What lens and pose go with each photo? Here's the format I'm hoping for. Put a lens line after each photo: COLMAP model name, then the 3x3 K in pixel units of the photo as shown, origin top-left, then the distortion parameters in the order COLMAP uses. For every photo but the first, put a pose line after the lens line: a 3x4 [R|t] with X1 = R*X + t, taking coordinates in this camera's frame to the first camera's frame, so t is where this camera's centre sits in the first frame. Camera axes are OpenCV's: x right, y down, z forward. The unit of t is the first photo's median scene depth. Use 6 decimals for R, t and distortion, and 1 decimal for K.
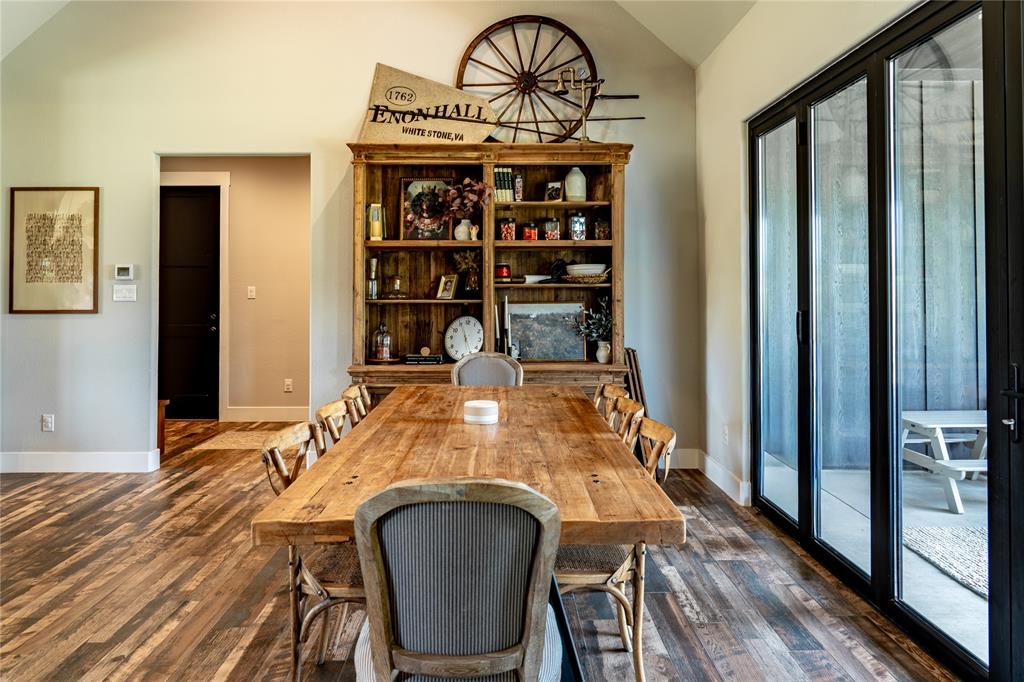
lens RADIAL K [[707.1, 0, 511.1], [0, 707.1, 270.9], [0, 0, 1]] dist [-0.004576, -0.000226]
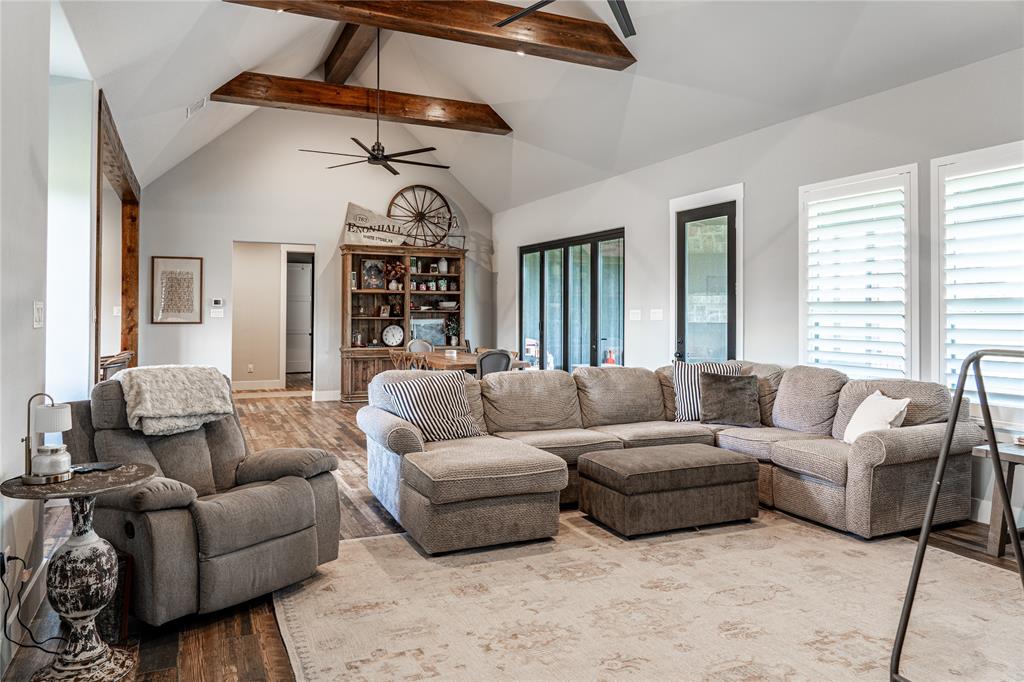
lens RADIAL K [[707.1, 0, 511.1], [0, 707.1, 270.9], [0, 0, 1]] dist [-0.004576, -0.000226]
pose [[0.912871, 0.030572, 0.407102, -0.613479], [-0.018502, 0.999266, -0.033554, -0.035002], [-0.407829, 0.023098, 0.912766, -1.105230]]
